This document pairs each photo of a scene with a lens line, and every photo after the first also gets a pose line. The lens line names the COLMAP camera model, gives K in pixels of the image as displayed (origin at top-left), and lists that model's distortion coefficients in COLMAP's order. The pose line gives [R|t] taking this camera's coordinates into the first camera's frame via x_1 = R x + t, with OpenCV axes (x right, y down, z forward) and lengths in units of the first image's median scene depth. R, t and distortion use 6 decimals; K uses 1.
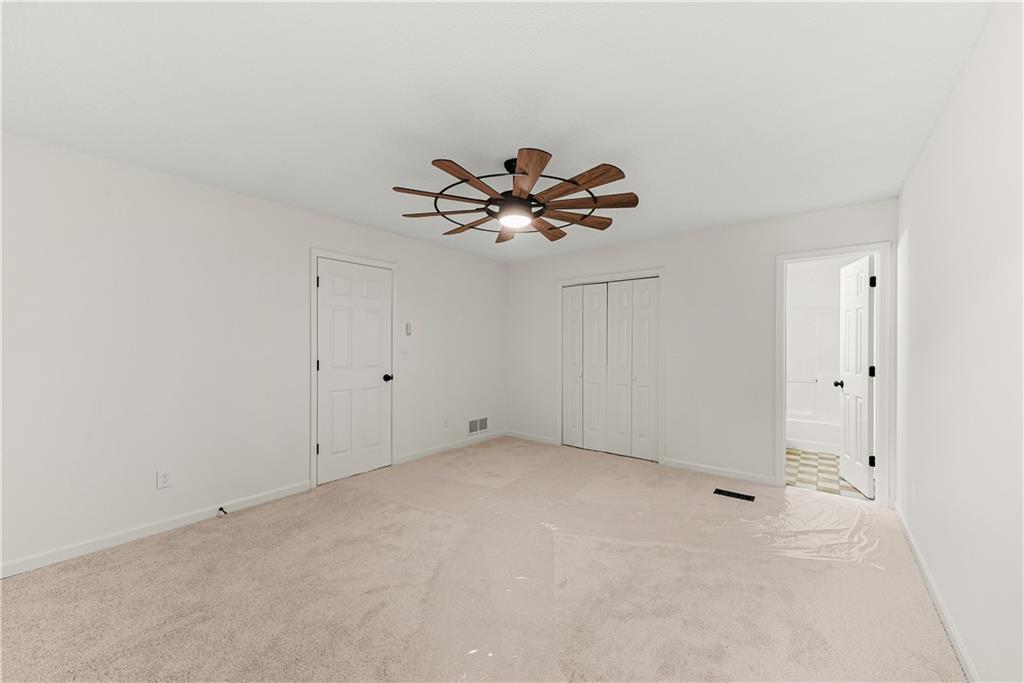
lens RADIAL K [[396.6, 0, 516.1], [0, 396.6, 342.8], [0, 0, 1]] dist [0.011635, 0.000397]
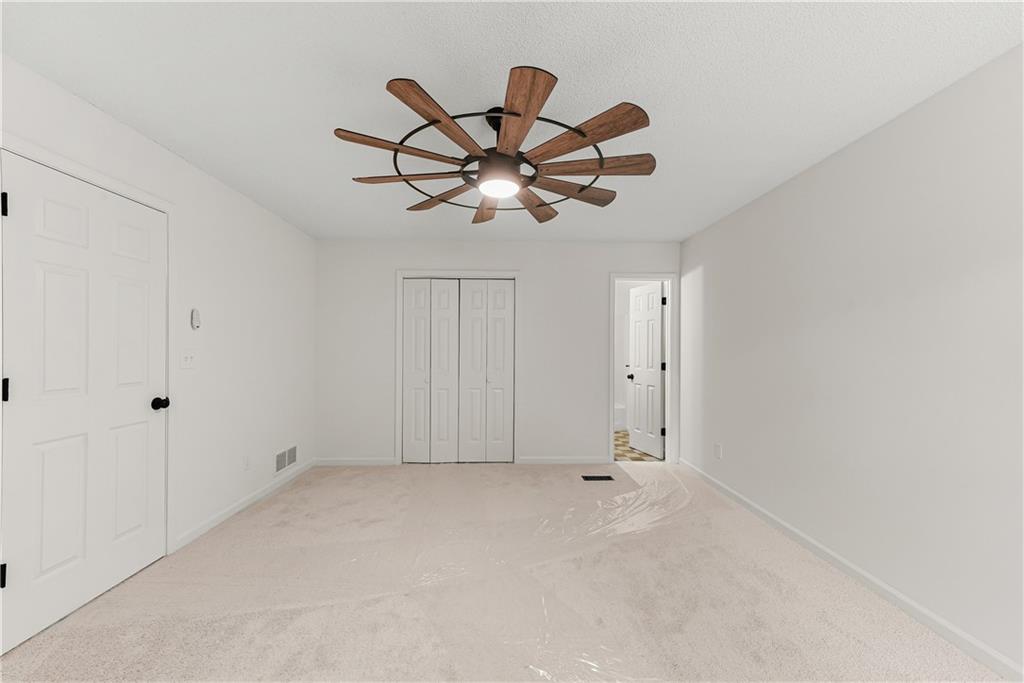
lens RADIAL K [[396.6, 0, 484.1], [0, 396.6, 344.2], [0, 0, 1]] dist [0.011635, 0.000397]
pose [[0.761712, 0.007247, 0.647876, -0.406741], [-0.006932, 0.999971, -0.003034, 0.003343], [-0.647879, -0.002180, 0.761740, 0.318712]]
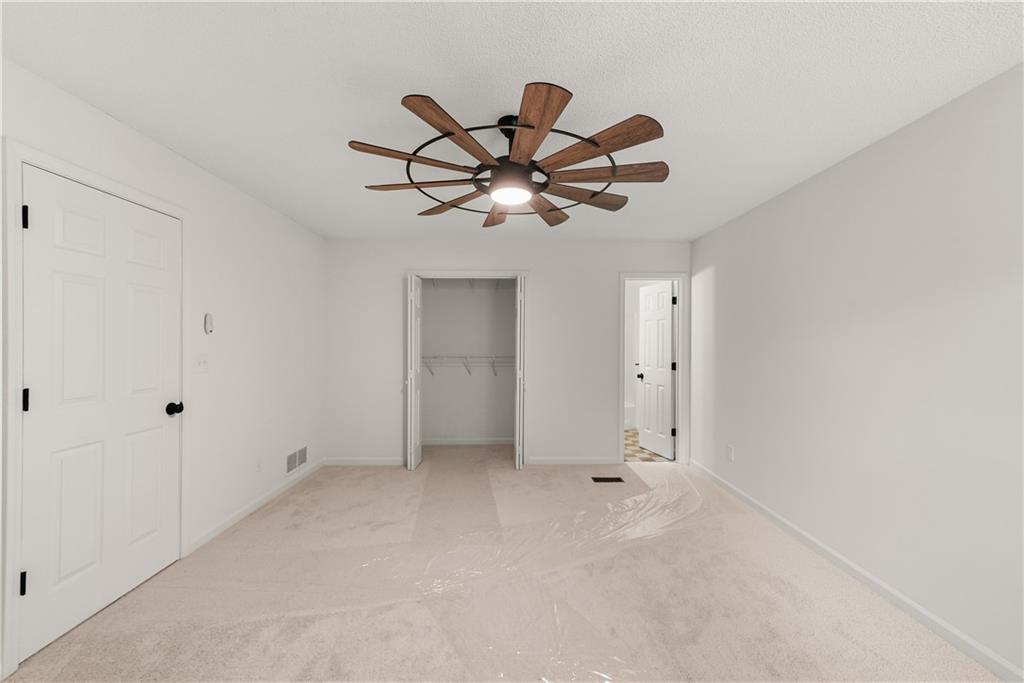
lens RADIAL K [[396.6, 0, 486.6], [0, 396.6, 336.5], [0, 0, 1]] dist [0.011635, 0.000397]
pose [[0.768533, 0.007516, 0.639766, -0.413363], [-0.007372, 0.999969, -0.002892, -0.019458], [-0.639767, -0.002493, 0.768565, 0.323615]]
